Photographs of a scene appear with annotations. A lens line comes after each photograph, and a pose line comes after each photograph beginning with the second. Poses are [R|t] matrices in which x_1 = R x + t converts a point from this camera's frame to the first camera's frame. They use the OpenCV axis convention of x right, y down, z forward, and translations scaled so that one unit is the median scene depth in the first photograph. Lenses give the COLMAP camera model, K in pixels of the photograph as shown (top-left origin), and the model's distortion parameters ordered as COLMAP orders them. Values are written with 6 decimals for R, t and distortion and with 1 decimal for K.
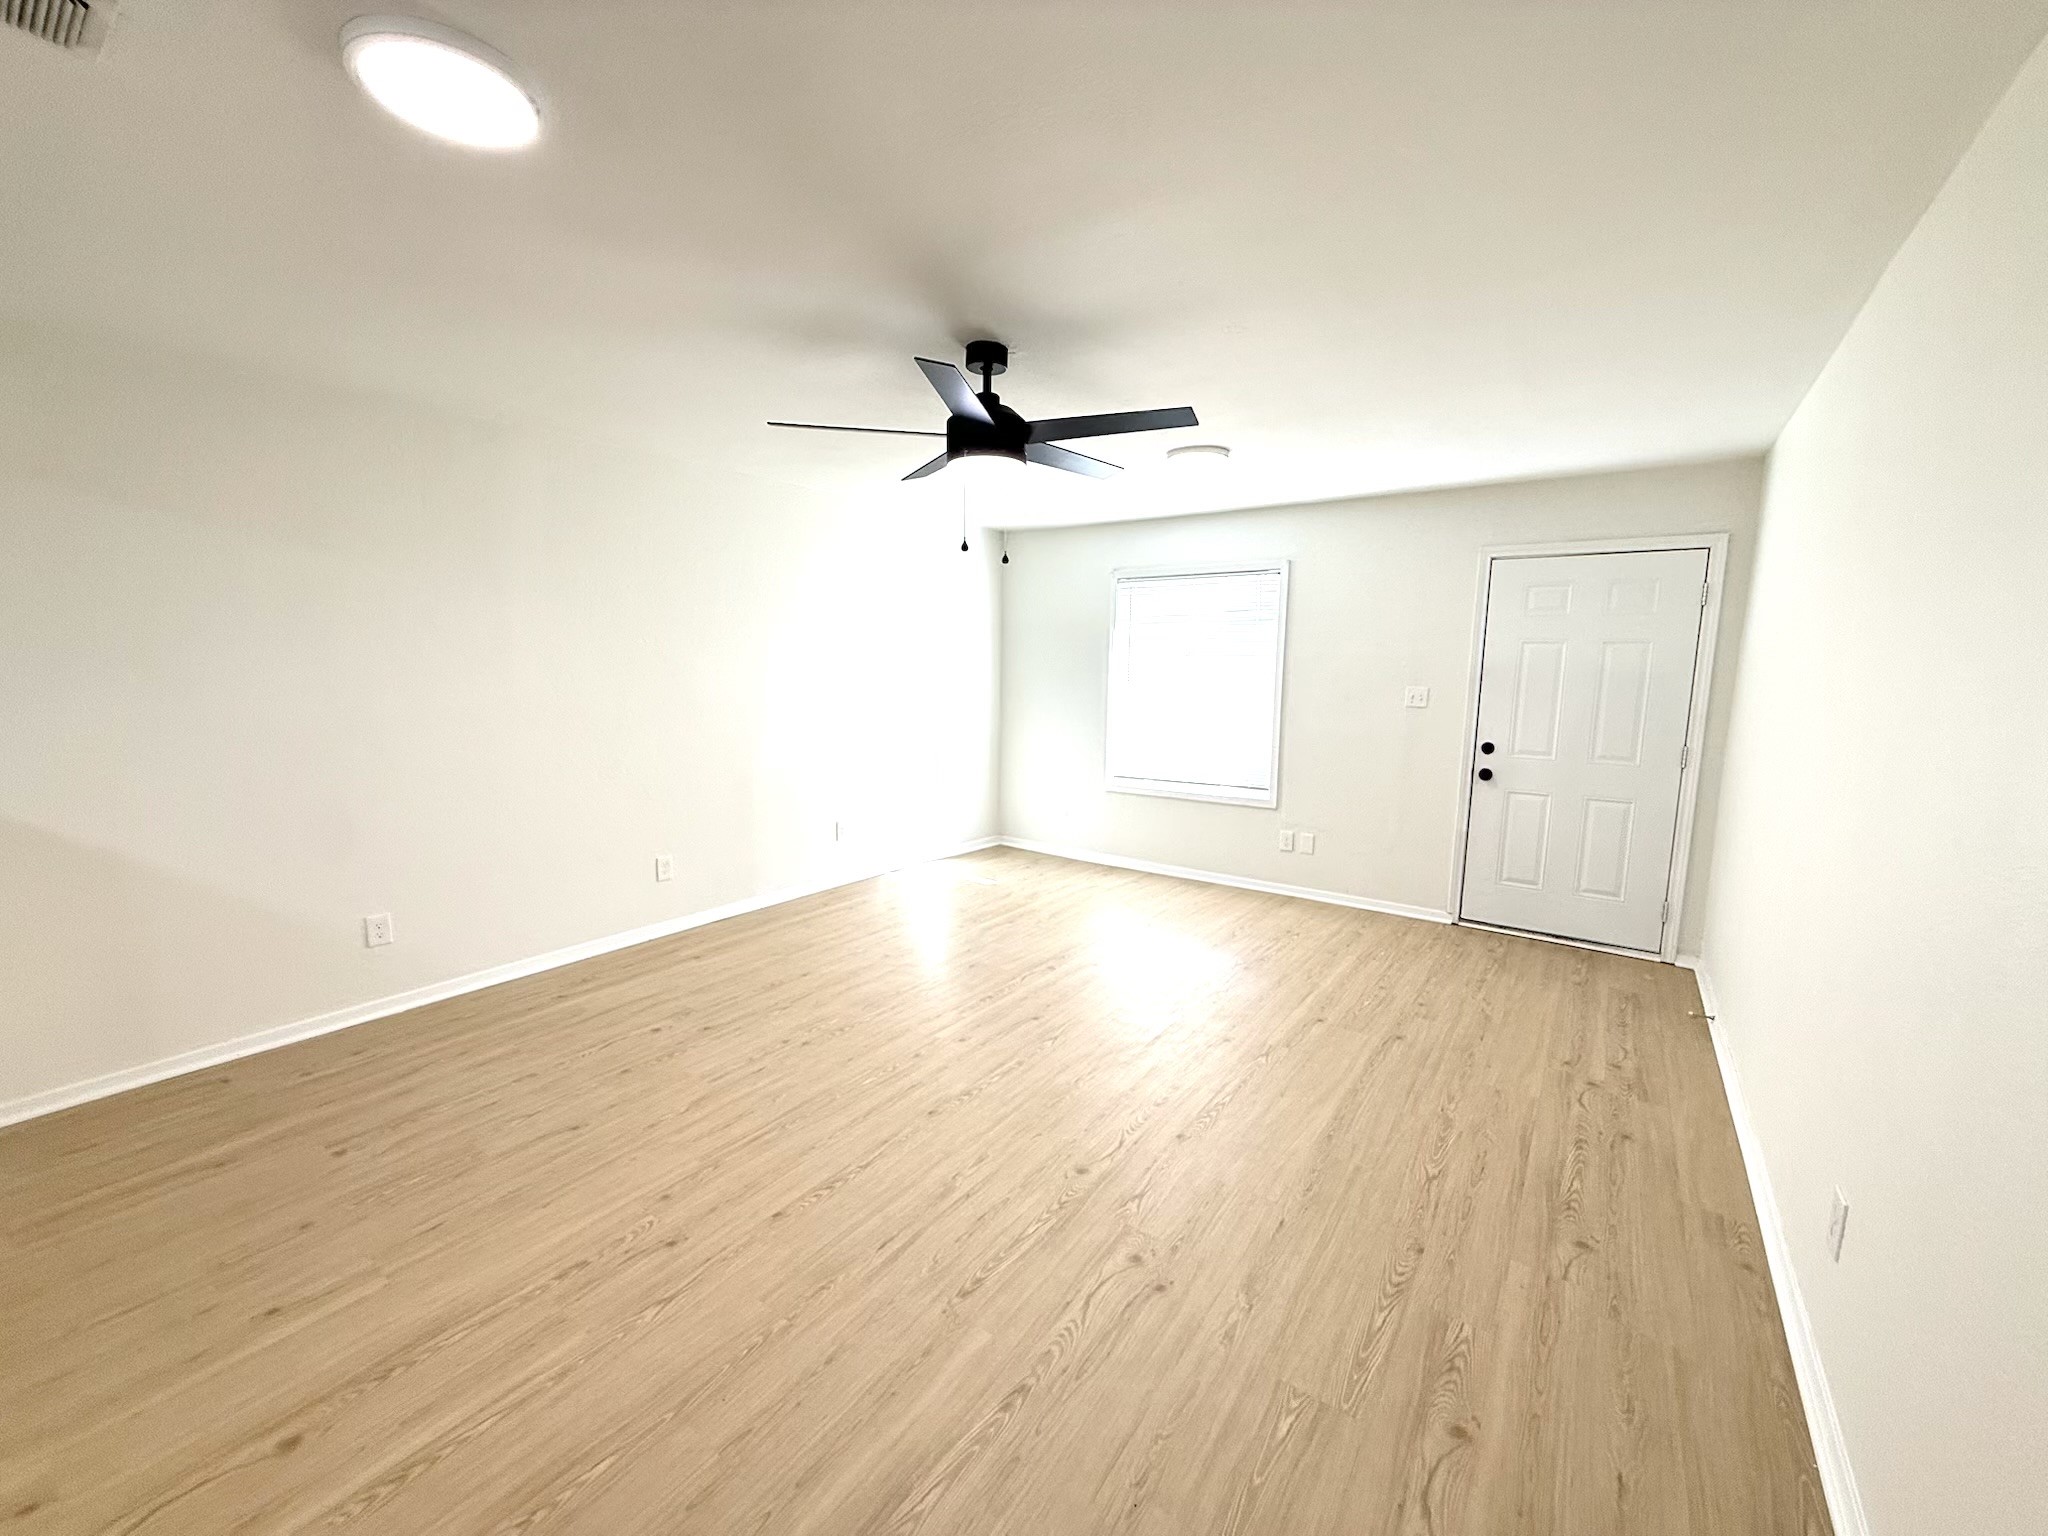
lens RADIAL K [[814.9, 0, 1019.8], [0, 814.9, 773.6], [0, 0, 1]] dist [-0.000441, 0.000109]
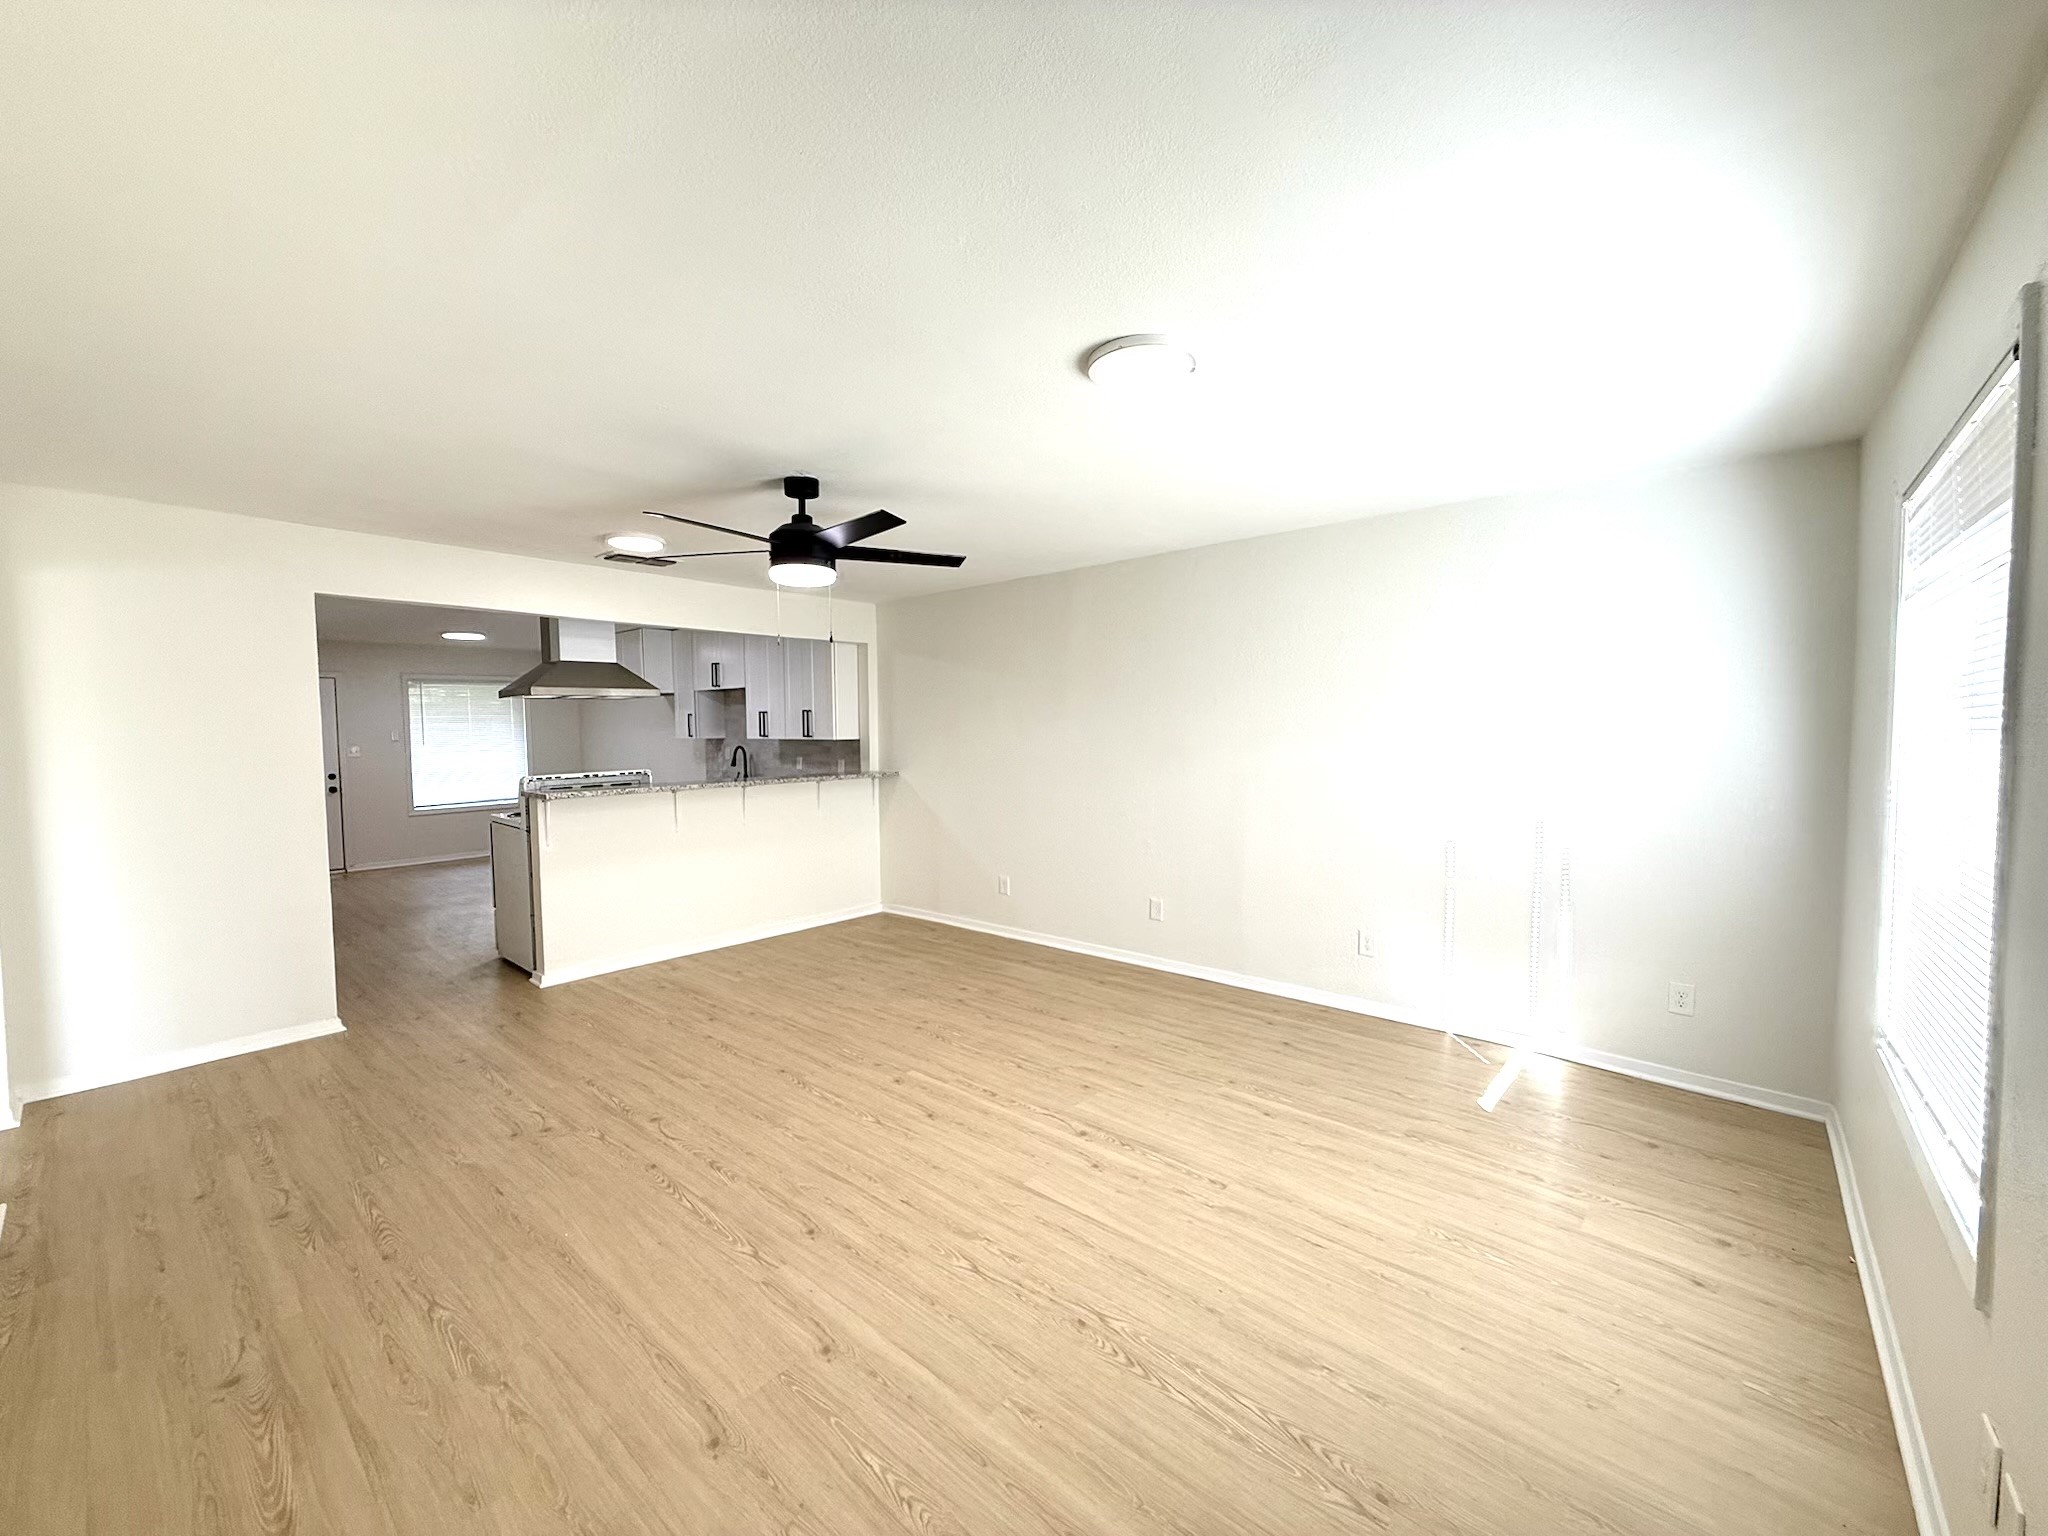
lens RADIAL K [[814.9, 0, 1023.4], [0, 814.9, 798.0], [0, 0, 1]] dist [-0.000441, 0.000109]
pose [[-0.087015, 0.076270, -0.993283, 1.058759], [-0.131358, 0.987481, 0.087331, -0.170892], [0.987509, 0.138074, -0.075907, 1.338609]]
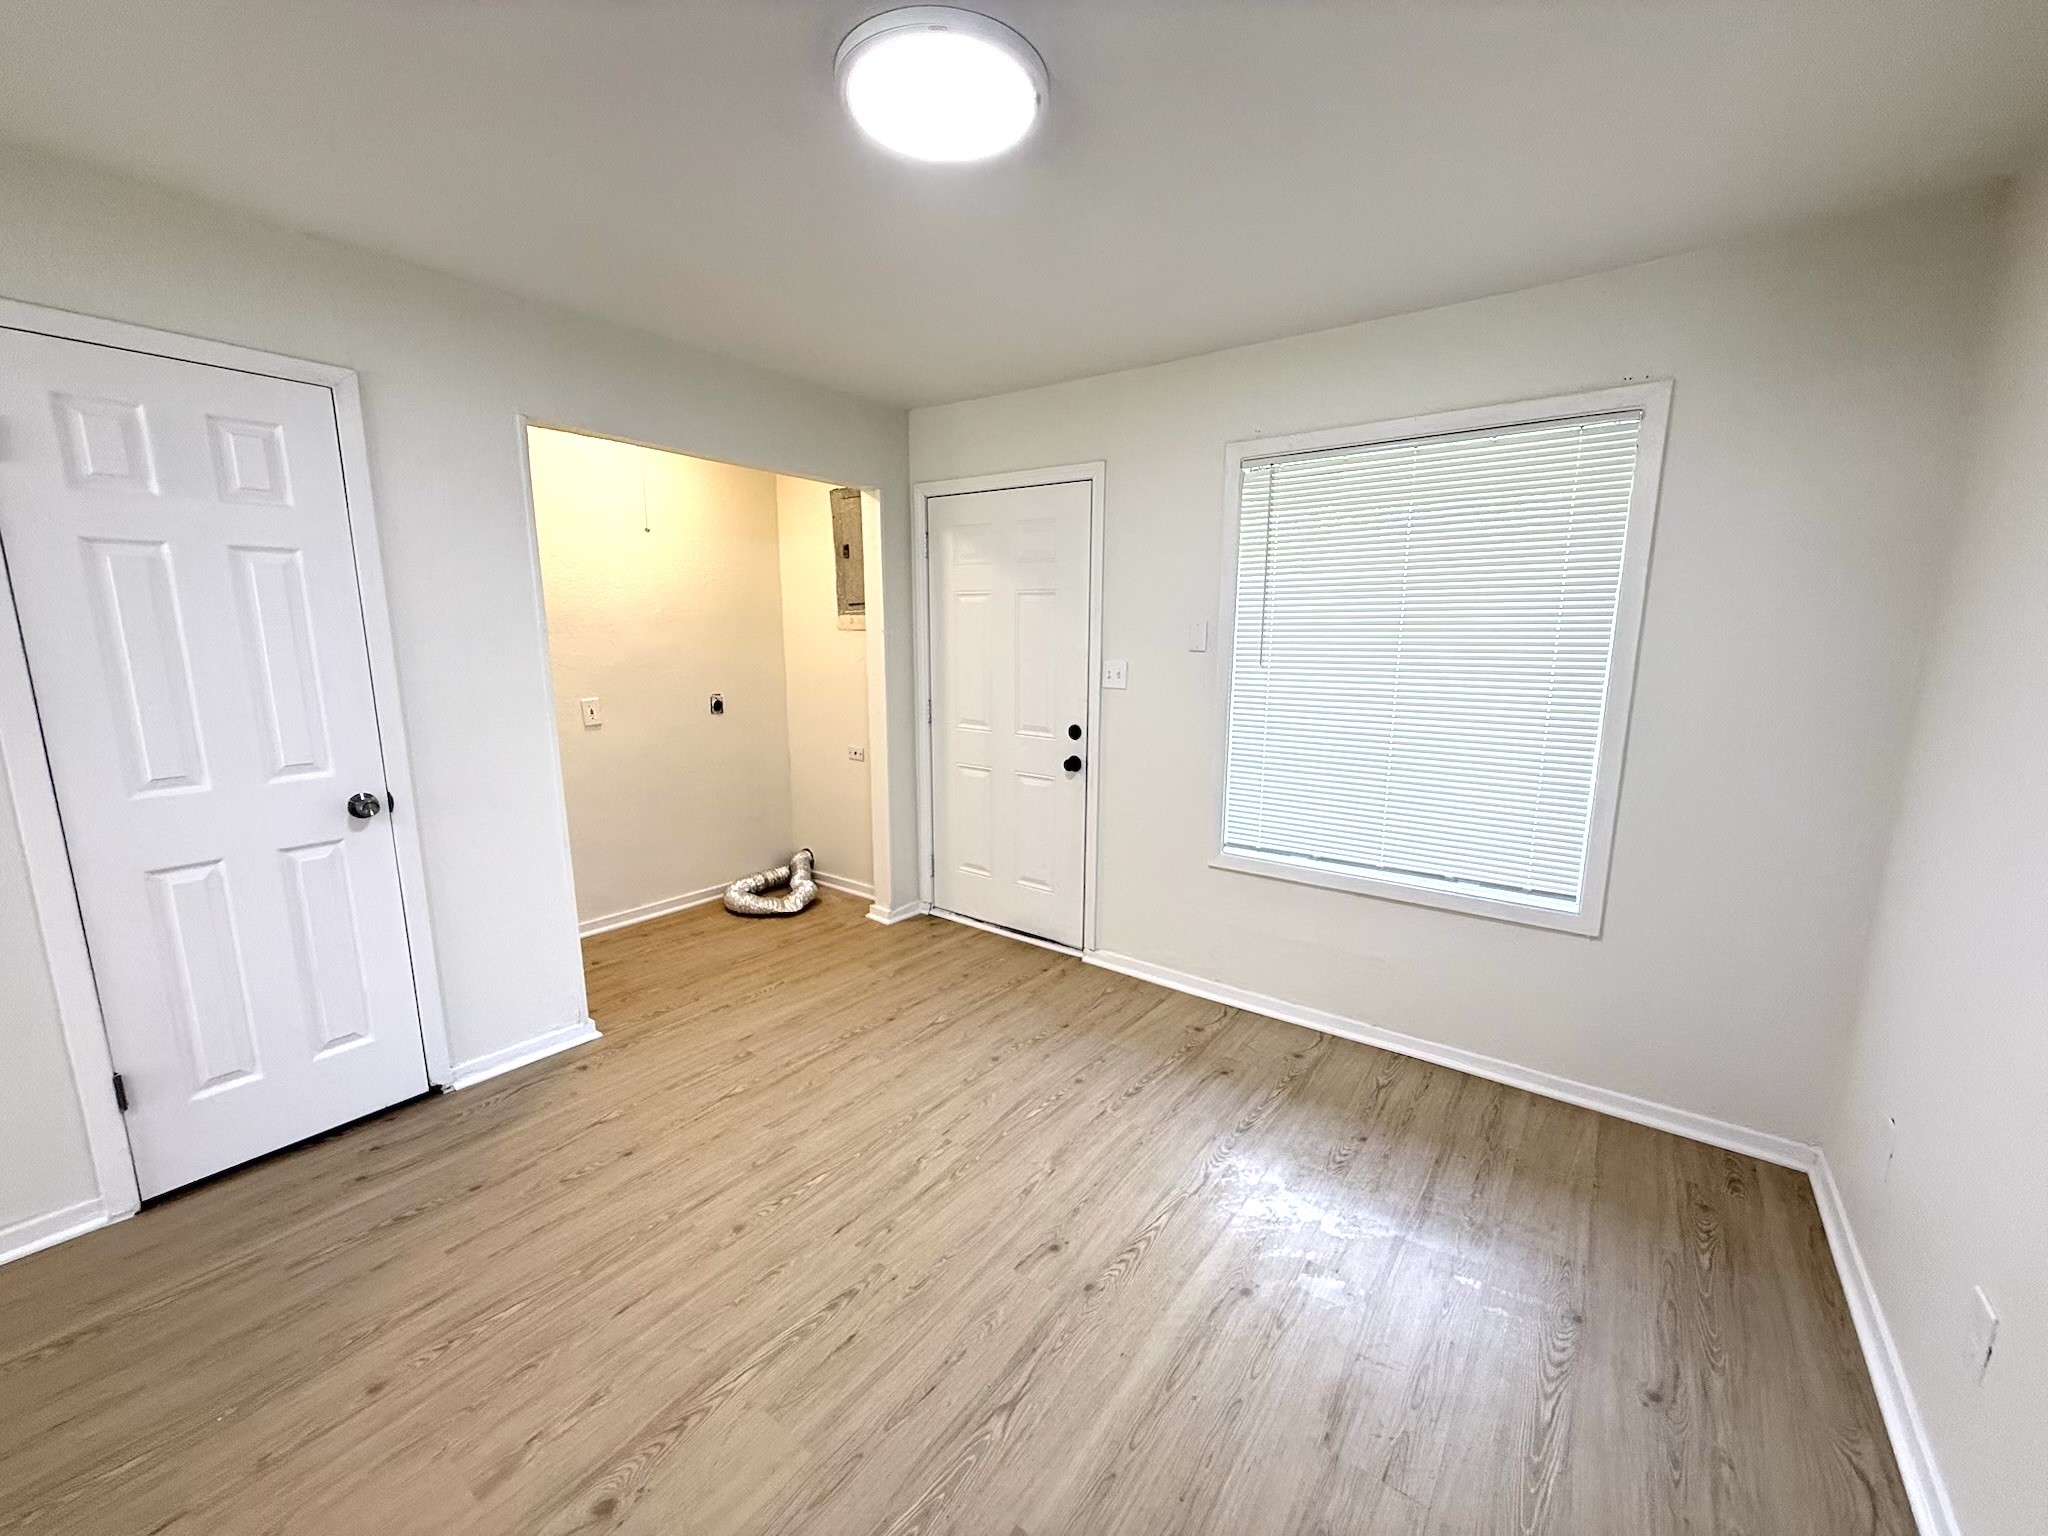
lens RADIAL K [[814.9, 0, 1021.8], [0, 814.9, 771.8], [0, 0, 1]] dist [-0.000441, 0.000109]
pose [[-0.999712, -0.021945, 0.009686, -1.670825], [-0.017728, 0.947948, 0.317930, 0.017243], [-0.016159, 0.317667, -0.948065, -0.243662]]
